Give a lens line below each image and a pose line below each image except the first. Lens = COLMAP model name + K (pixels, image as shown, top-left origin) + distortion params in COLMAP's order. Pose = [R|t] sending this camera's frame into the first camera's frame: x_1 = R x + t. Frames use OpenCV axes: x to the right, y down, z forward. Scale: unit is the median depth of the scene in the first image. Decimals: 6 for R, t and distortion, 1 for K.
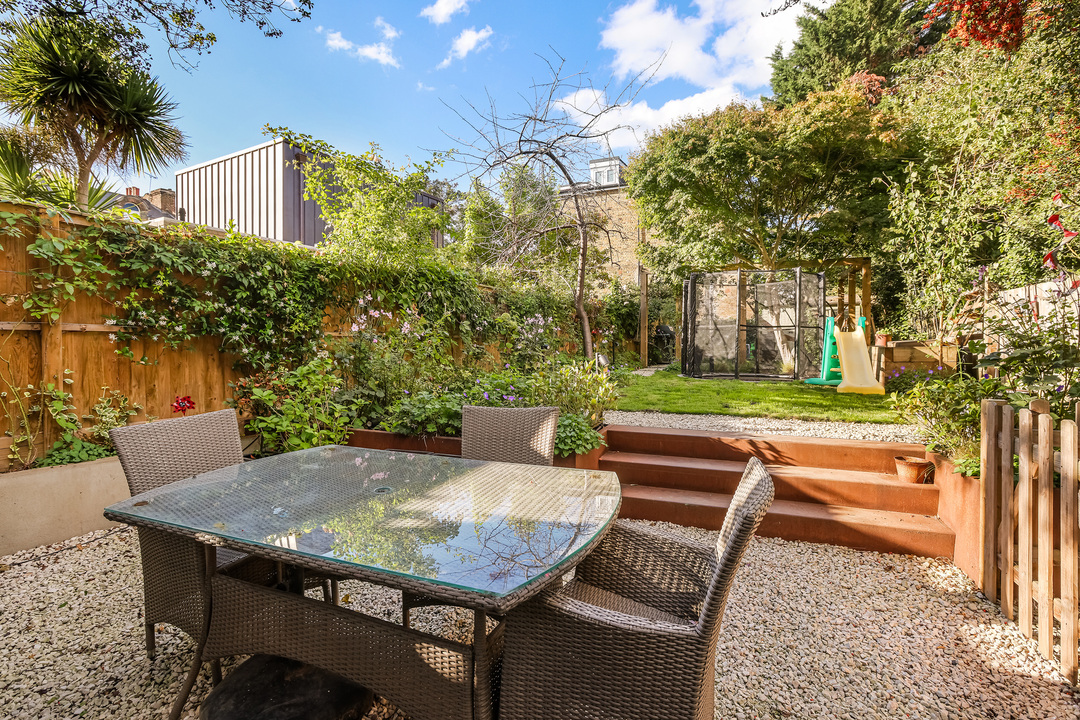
lens RADIAL K [[496.4, 0, 543.7], [0, 496.4, 354.2], [0, 0, 1]] dist [-0.023072, 0.001284]
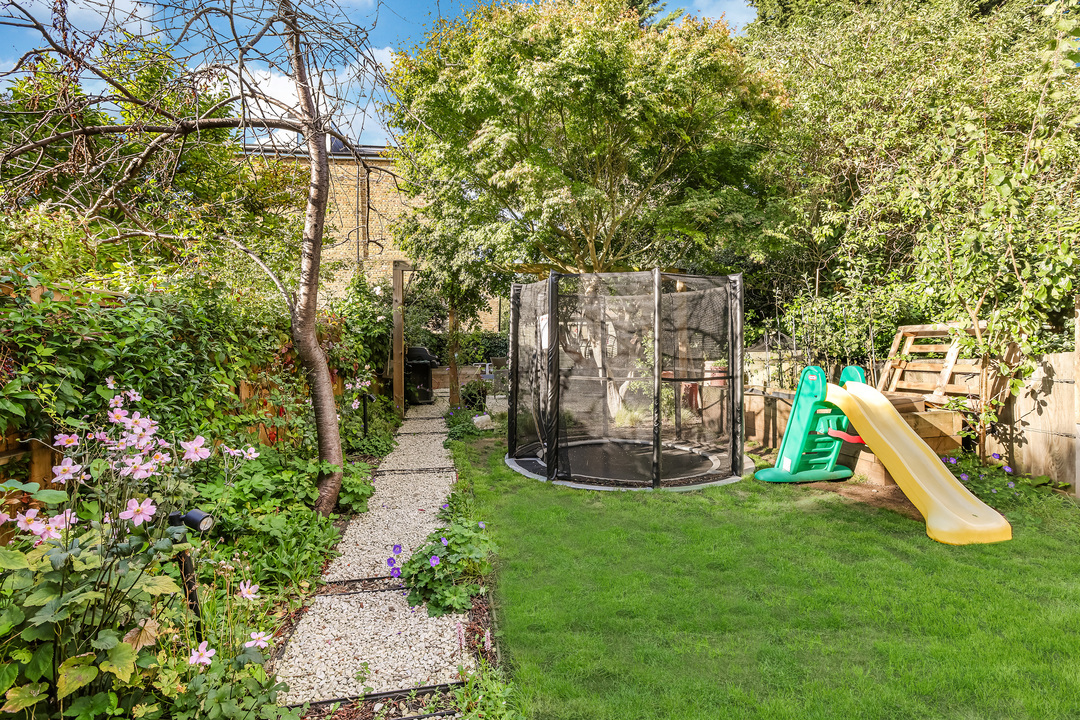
lens RADIAL K [[496.4, 0, 537.8], [0, 496.4, 350.6], [0, 0, 1]] dist [-0.023072, 0.001284]
pose [[0.839361, -0.004687, 0.543555, 0.012028], [0.009239, 0.999941, -0.005643, -0.072608], [-0.543496, 0.009758, 0.839355, 0.516025]]
